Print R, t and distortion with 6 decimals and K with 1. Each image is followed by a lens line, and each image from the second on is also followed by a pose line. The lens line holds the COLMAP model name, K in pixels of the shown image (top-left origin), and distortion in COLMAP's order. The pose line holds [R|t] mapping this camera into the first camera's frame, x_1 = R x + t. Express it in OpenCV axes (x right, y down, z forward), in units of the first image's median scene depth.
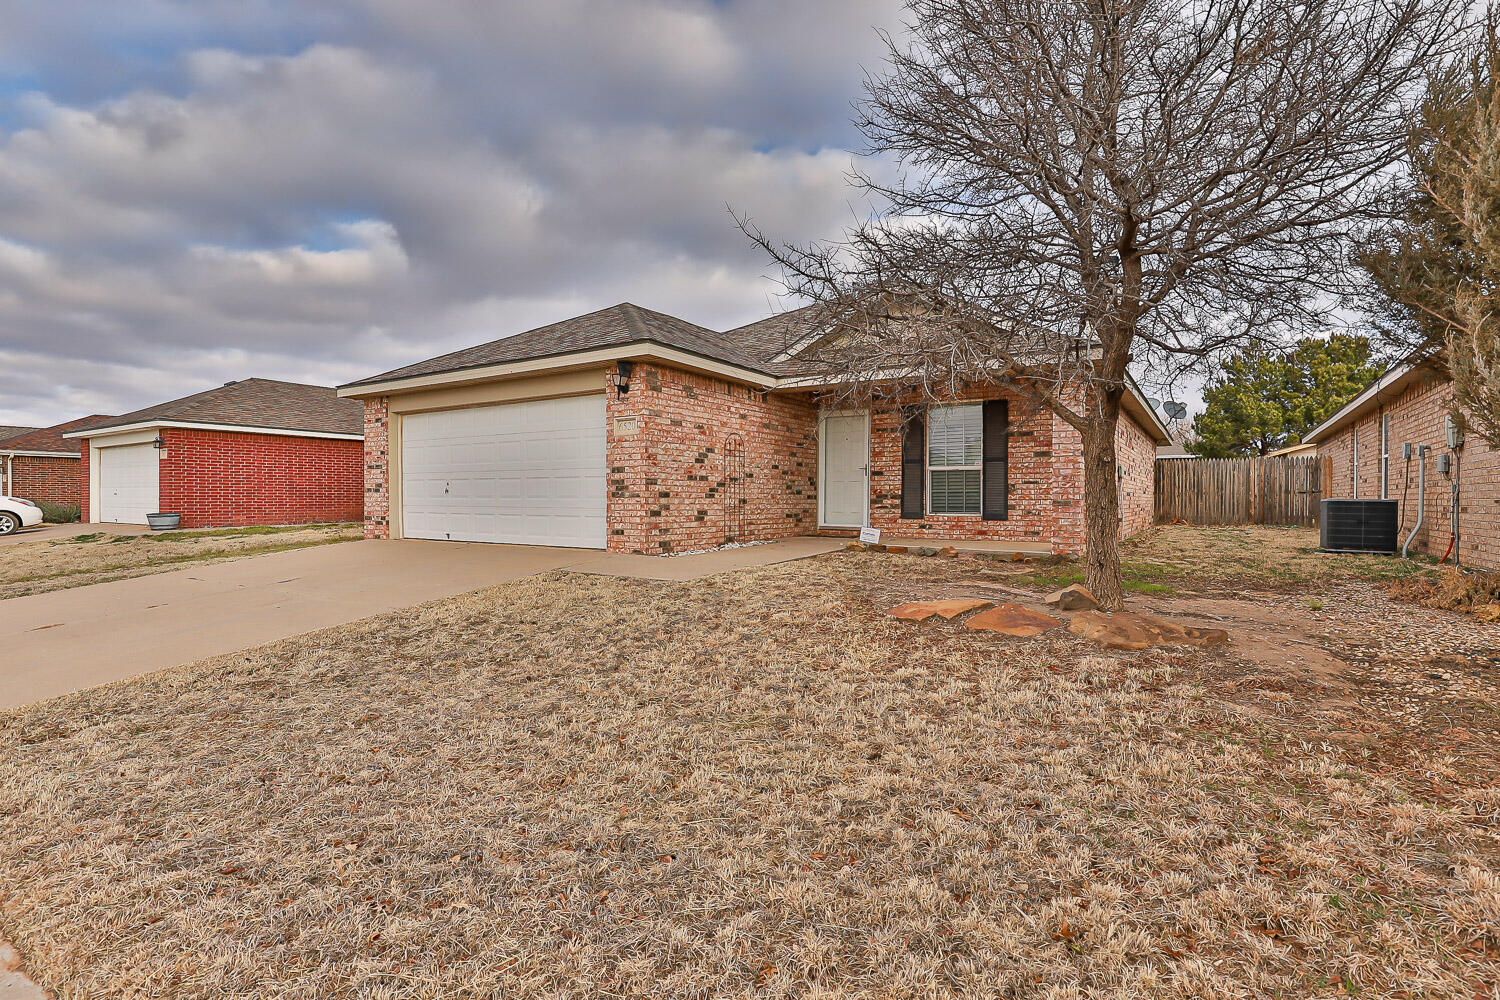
lens RADIAL K [[699.7, 0, 687.7], [0, 699.7, 492.2], [0, 0, 1]] dist [0.009676, -0.001171]
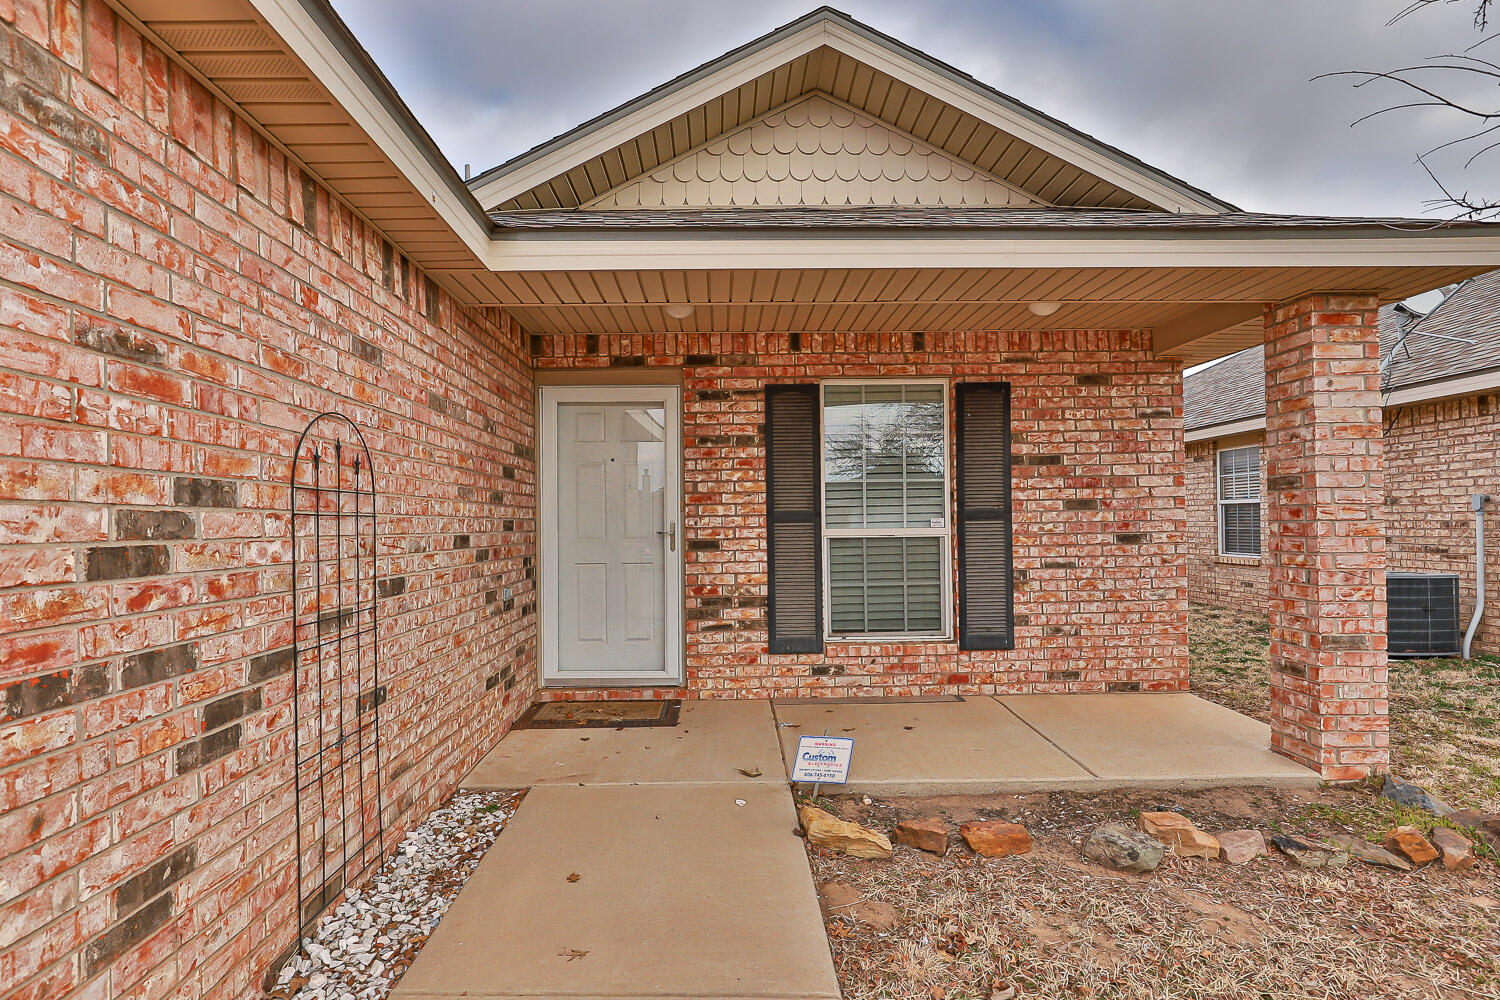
lens RADIAL K [[751.9, 0, 747.7], [0, 751.9, 511.2], [0, 0, 1]] dist [-0.008530, -0.000347]
pose [[0.783352, -0.009629, 0.621504, 0.020283], [0.018673, 0.999793, -0.008045, -0.048366], [-0.621298, 0.017907, 0.783369, 0.724067]]
